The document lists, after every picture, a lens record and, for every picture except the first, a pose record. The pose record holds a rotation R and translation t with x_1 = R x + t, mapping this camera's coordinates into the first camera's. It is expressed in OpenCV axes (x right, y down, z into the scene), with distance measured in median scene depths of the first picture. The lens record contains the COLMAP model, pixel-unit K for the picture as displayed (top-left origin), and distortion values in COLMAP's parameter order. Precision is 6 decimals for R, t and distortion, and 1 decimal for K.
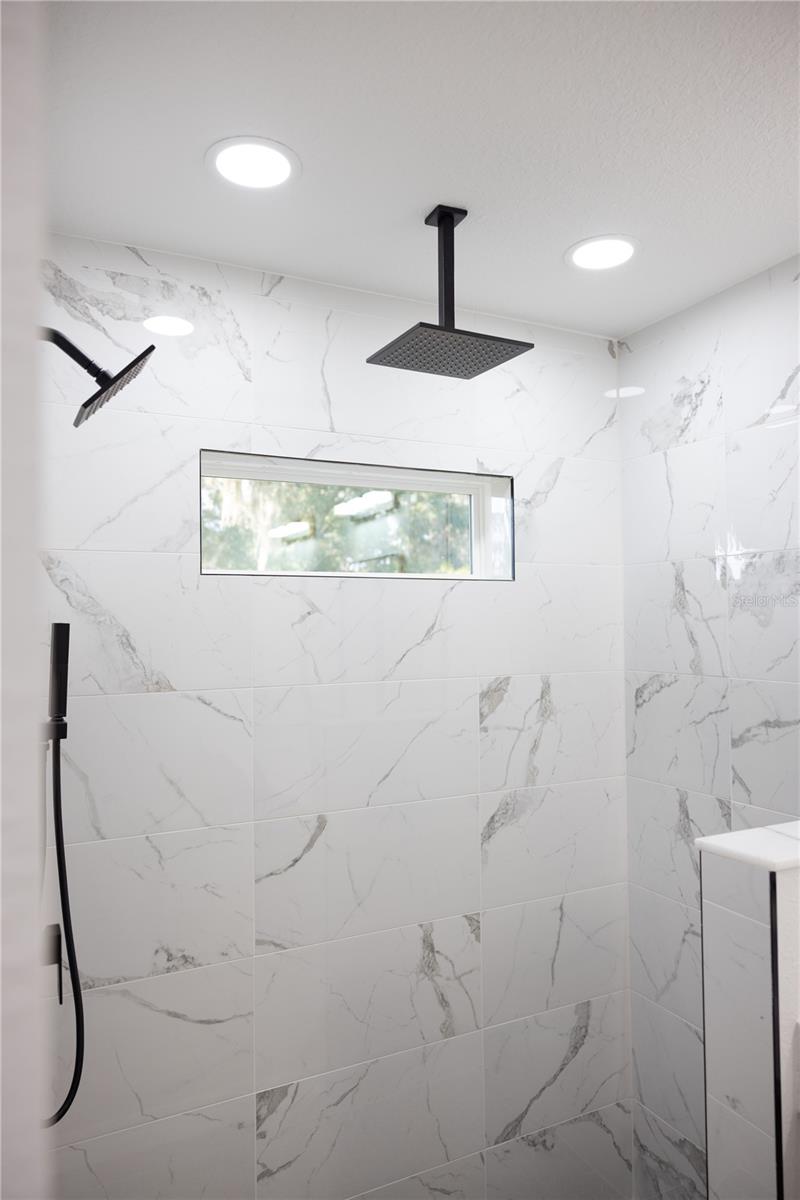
lens RADIAL K [[796.3, 0, 401.0], [0, 796.3, 599.9], [0, 0, 1]] dist [-0.002957, 0.005933]
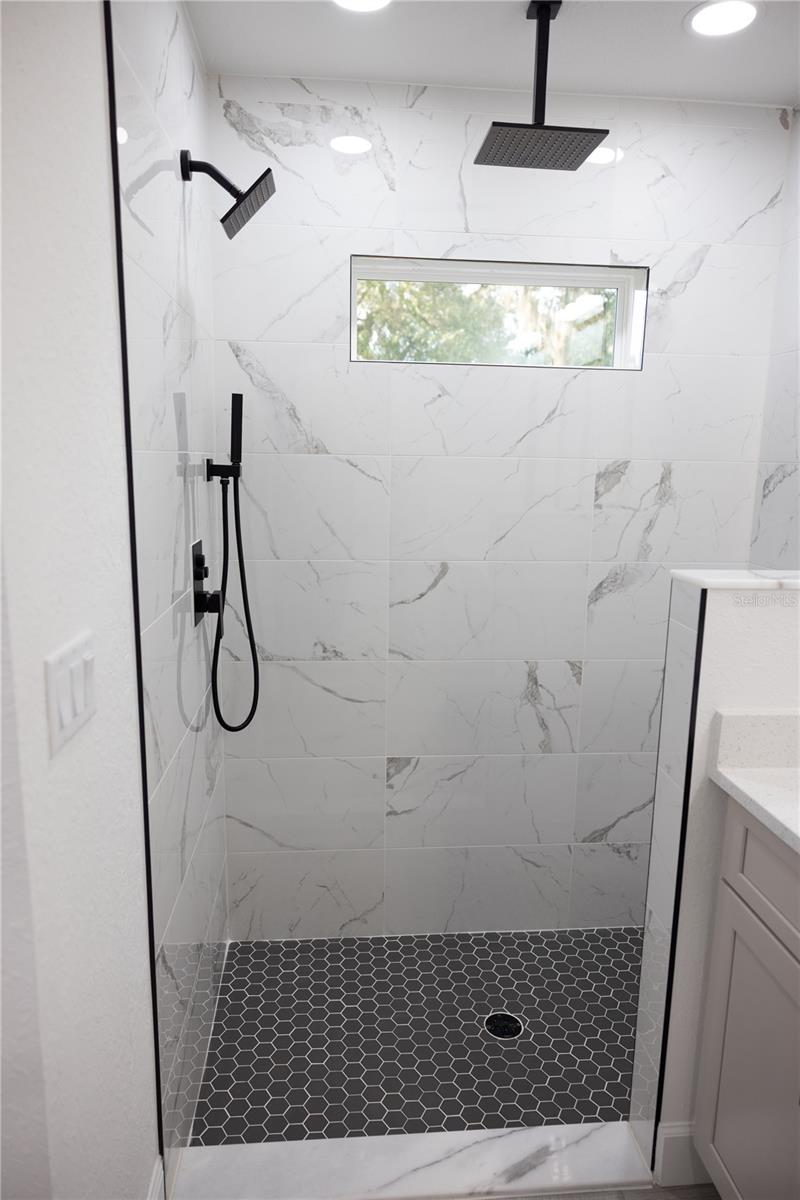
lens RADIAL K [[796.3, 0, 401.0], [0, 796.3, 599.9], [0, 0, 1]] dist [-0.002957, 0.005933]
pose [[0.930626, 0.092301, -0.354140, 0.279610], [-0.017125, 0.977596, 0.209792, 0.065736], [0.365570, -0.189173, 0.911357, -0.170902]]
